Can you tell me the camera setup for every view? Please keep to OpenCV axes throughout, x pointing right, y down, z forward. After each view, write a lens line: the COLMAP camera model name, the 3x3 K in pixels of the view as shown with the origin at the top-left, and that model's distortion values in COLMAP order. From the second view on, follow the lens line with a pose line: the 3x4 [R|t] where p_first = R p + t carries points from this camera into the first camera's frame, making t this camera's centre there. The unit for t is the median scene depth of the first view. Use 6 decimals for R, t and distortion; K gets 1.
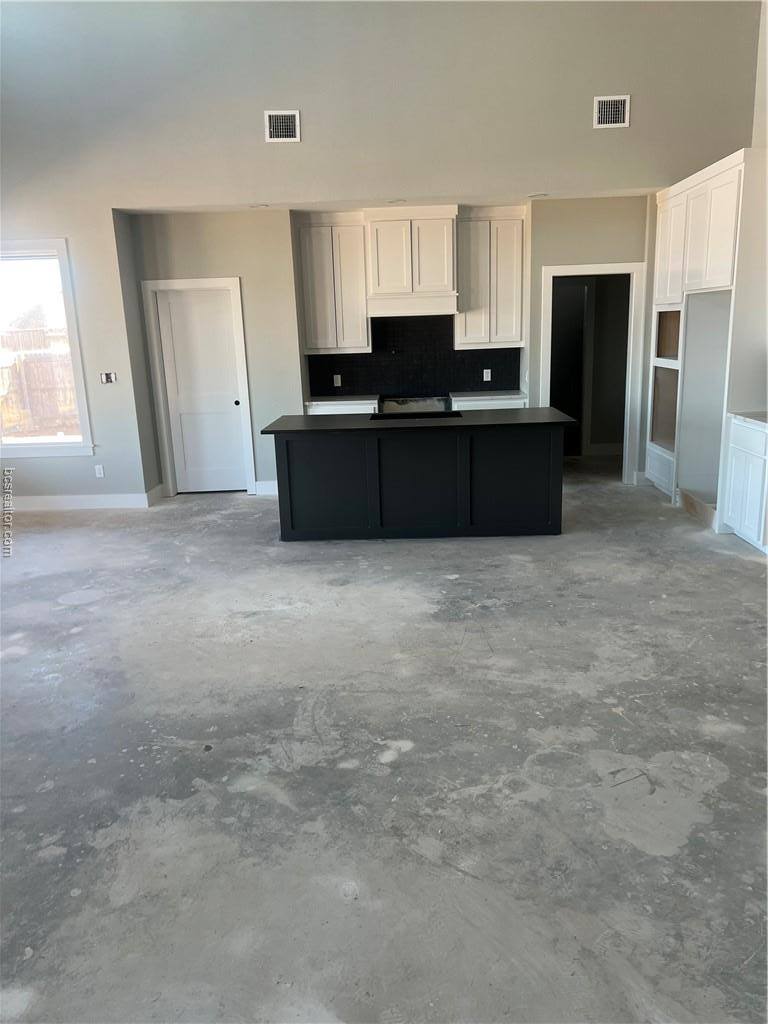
lens RADIAL K [[768.0, 0, 384.4], [0, 768.0, 513.1], [0, 0, 1]] dist [0.013375, 0.002994]
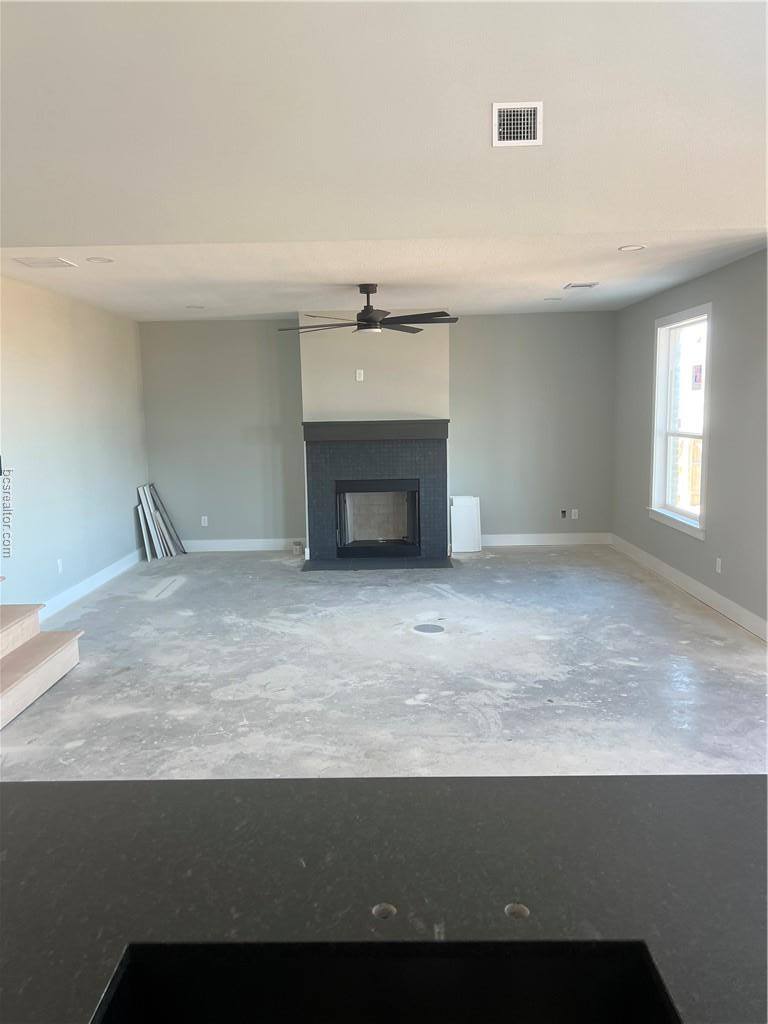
lens RADIAL K [[768.0, 0, 383.6], [0, 768.0, 512.2], [0, 0, 1]] dist [0.013375, 0.002994]
pose [[-0.998417, 0.055116, -0.011237, 0.074435], [0.047215, 0.929735, 0.365189, -0.554922], [0.030576, 0.364080, -0.930866, 2.206116]]
